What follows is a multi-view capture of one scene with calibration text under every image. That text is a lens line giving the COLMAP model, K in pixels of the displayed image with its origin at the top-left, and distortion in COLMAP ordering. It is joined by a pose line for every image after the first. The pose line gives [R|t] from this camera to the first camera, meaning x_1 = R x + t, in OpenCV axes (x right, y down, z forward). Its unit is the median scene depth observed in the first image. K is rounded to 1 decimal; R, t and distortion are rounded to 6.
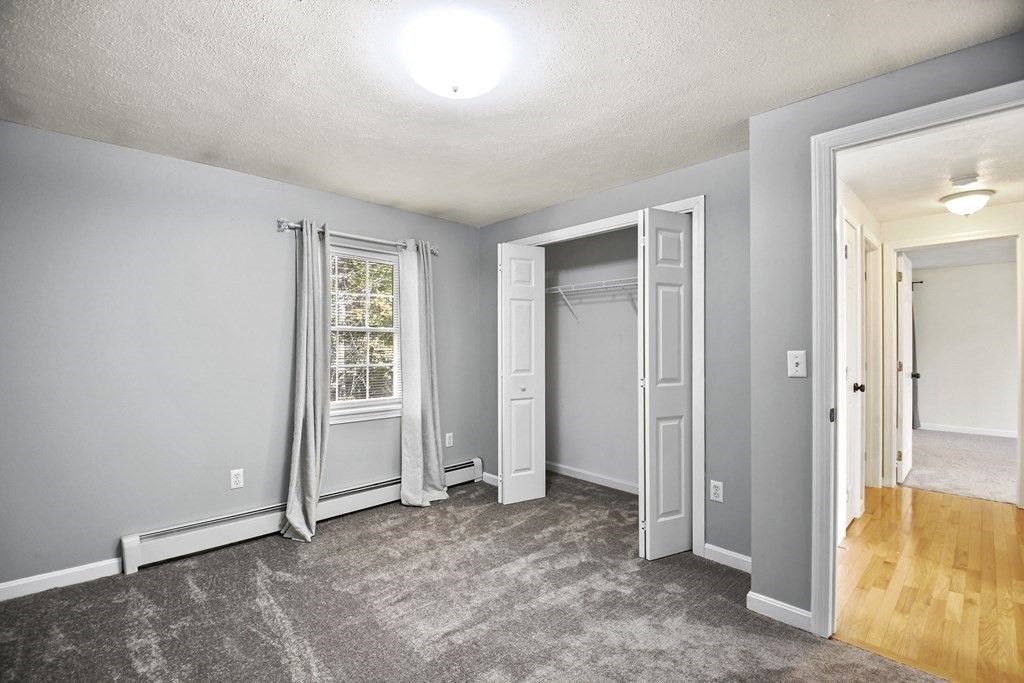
lens RADIAL K [[438.2, 0, 512.0], [0, 438.2, 341.5], [0, 0, 1]] dist [-0.002955, -0.000331]
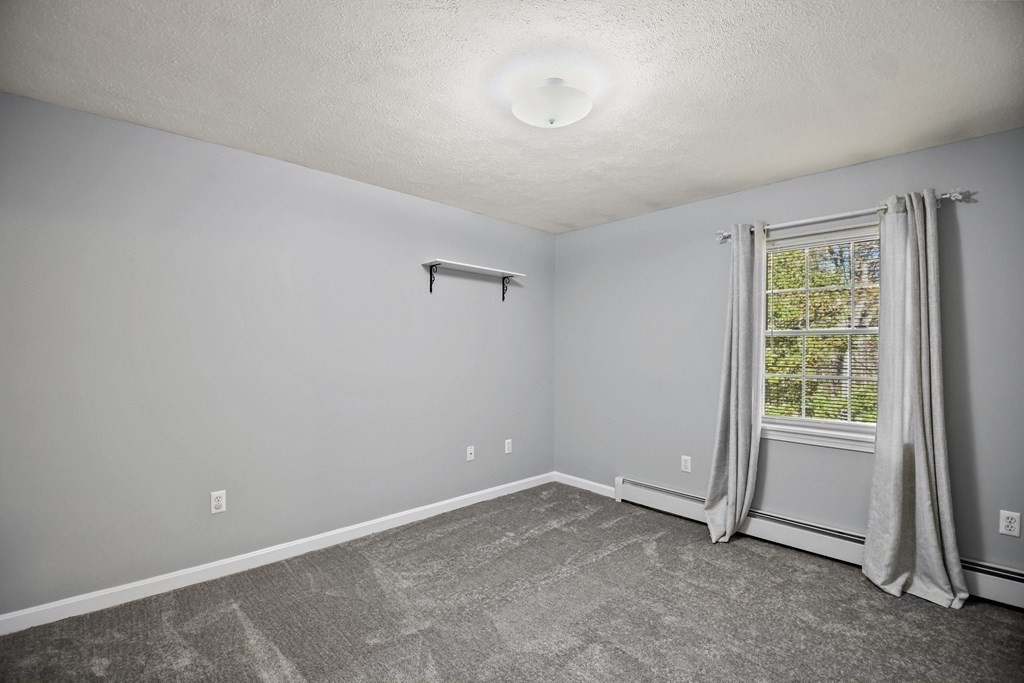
lens RADIAL K [[458.7, 0, 499.9], [0, 458.7, 347.2], [0, 0, 1]] dist [0.015029, -0.000574]
pose [[0.017375, 0.001589, -0.999848, 0.629950], [0.011257, 0.999935, 0.001785, -0.011502], [0.999786, -0.011286, 0.017356, 0.493238]]
